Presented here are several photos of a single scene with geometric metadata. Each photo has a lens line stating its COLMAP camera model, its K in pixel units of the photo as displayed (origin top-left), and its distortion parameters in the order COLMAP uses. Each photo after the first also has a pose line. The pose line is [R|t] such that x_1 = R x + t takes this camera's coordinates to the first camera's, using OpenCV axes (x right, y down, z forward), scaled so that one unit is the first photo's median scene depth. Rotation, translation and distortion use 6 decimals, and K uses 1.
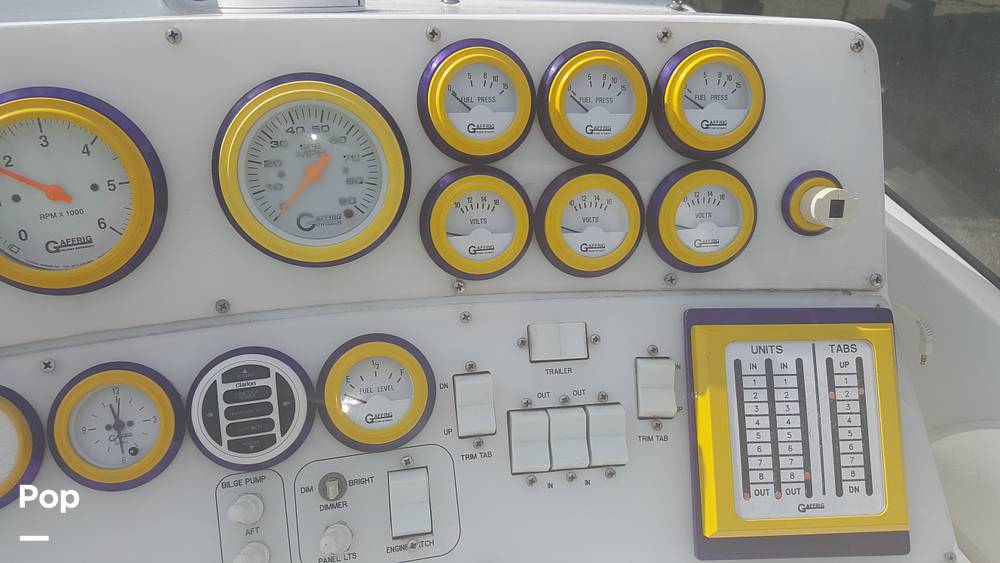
lens RADIAL K [[778.4, 0, 500.0], [0, 778.4, 281.5], [0, 0, 1]] dist [0.027499, -0.065523]
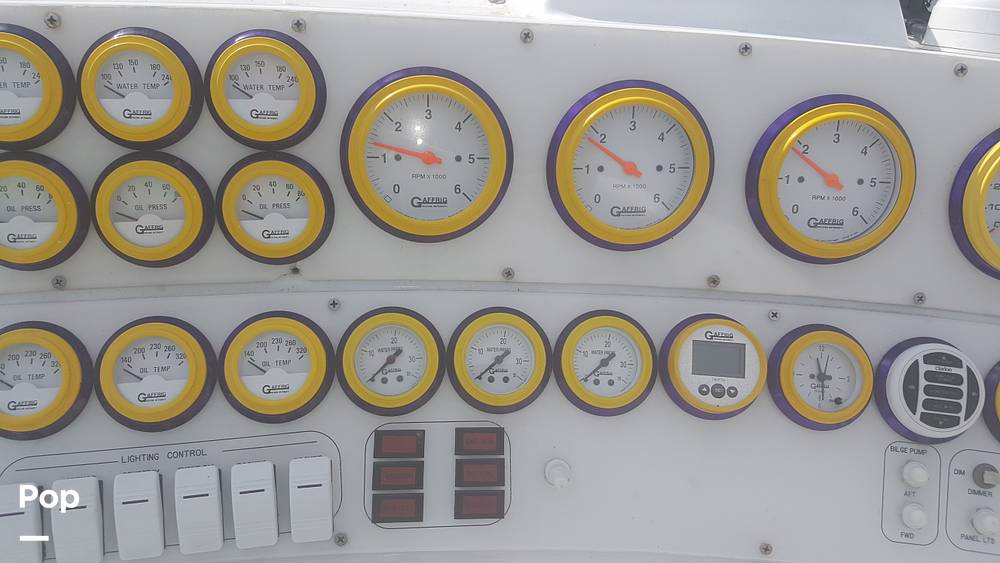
lens RADIAL K [[778.4, 0, 500.0], [0, 778.4, 281.5], [0, 0, 1]] dist [0.027499, -0.065523]
pose [[0.929689, 0.208746, -0.303487, -0.555903], [-0.212615, 0.976918, 0.020634, 0.109506], [0.300789, 0.045342, 0.952612, -0.278084]]
